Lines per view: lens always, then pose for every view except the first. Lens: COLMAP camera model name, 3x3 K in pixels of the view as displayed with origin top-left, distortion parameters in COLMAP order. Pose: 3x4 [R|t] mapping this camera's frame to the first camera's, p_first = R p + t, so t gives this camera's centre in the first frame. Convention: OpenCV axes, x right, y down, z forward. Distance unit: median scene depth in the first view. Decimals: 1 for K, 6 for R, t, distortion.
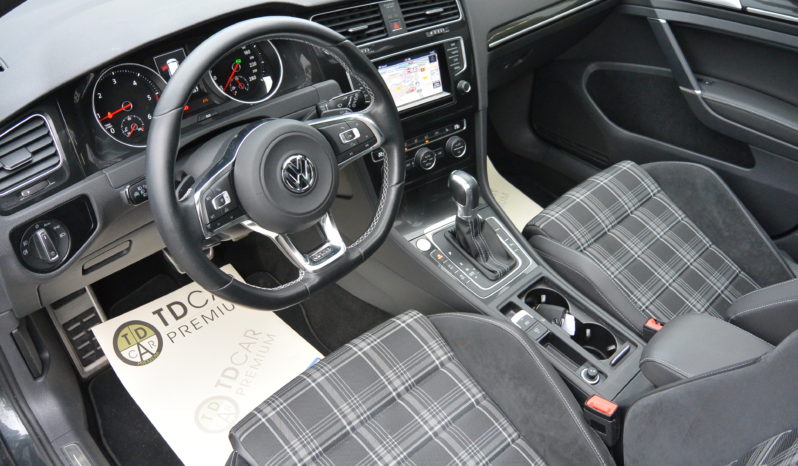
lens RADIAL K [[681.9, 0, 394.5], [0, 681.9, 230.3], [0, 0, 1]] dist [-0.138162, 0.056309]
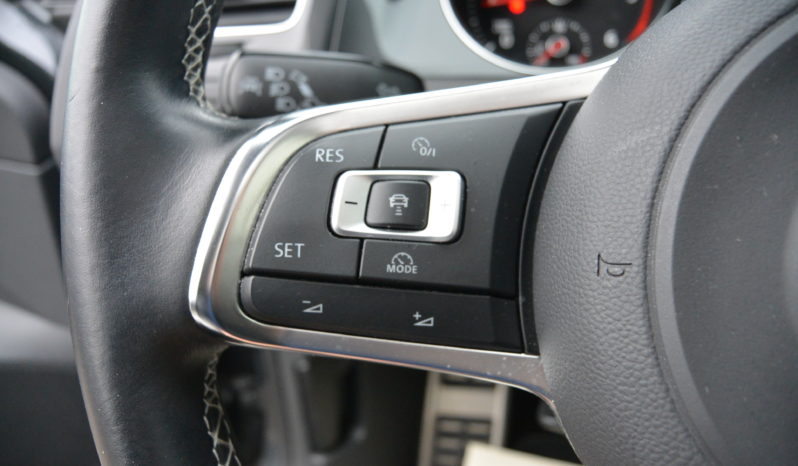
lens RADIAL K [[645.3, 0, 394.8], [0, 645.3, 235.4], [0, 0, 1]] dist [-0.079691, -0.002167]
pose [[0.467591, 0.320796, -0.823680, -0.073904], [-0.478994, 0.875109, 0.068908, -0.030627], [0.742915, 0.362317, 0.562852, 0.585750]]
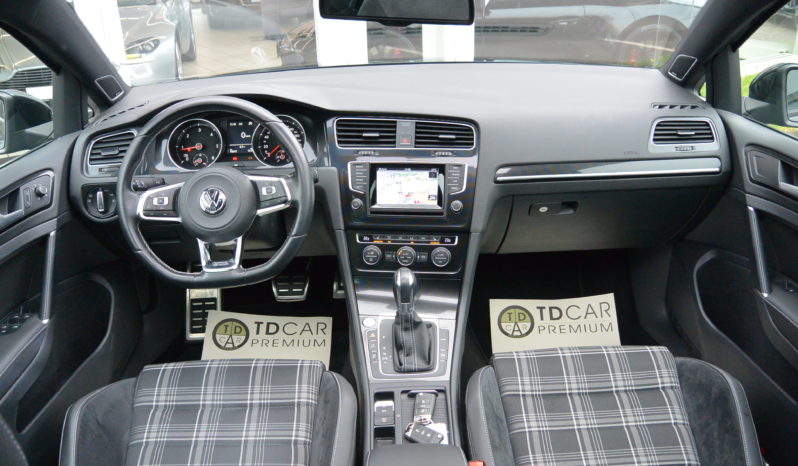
lens RADIAL K [[681.9, 0, 395.8], [0, 681.9, 235.2], [0, 0, 1]] dist [-0.138162, 0.056309]
pose [[0.734554, 0.251818, -0.630094, 0.736146], [-0.387340, 0.918042, -0.084659, -0.032401], [0.557134, 0.306247, 0.771890, 0.084355]]
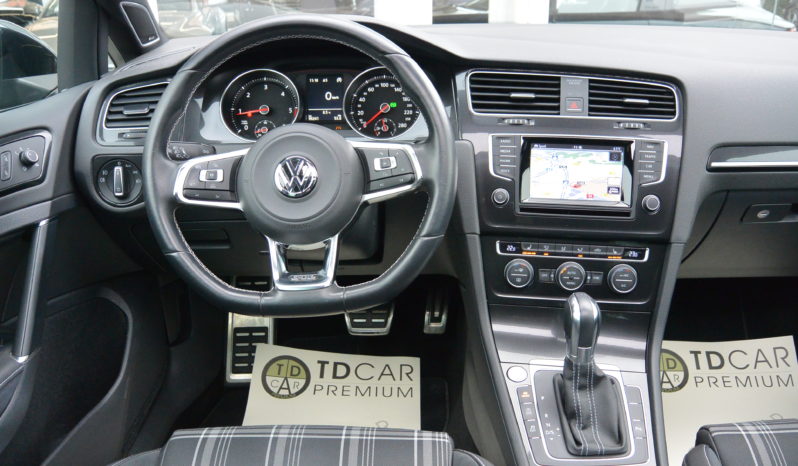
lens RADIAL K [[681.9, 0, 402.3], [0, 681.9, 237.2], [0, 0, 1]] dist [-0.138162, 0.056309]
pose [[0.712745, 0.247586, -0.656274, 0.394976], [-0.417111, 0.901831, -0.112777, 0.021519], [0.563926, 0.354120, 0.746047, 0.293300]]
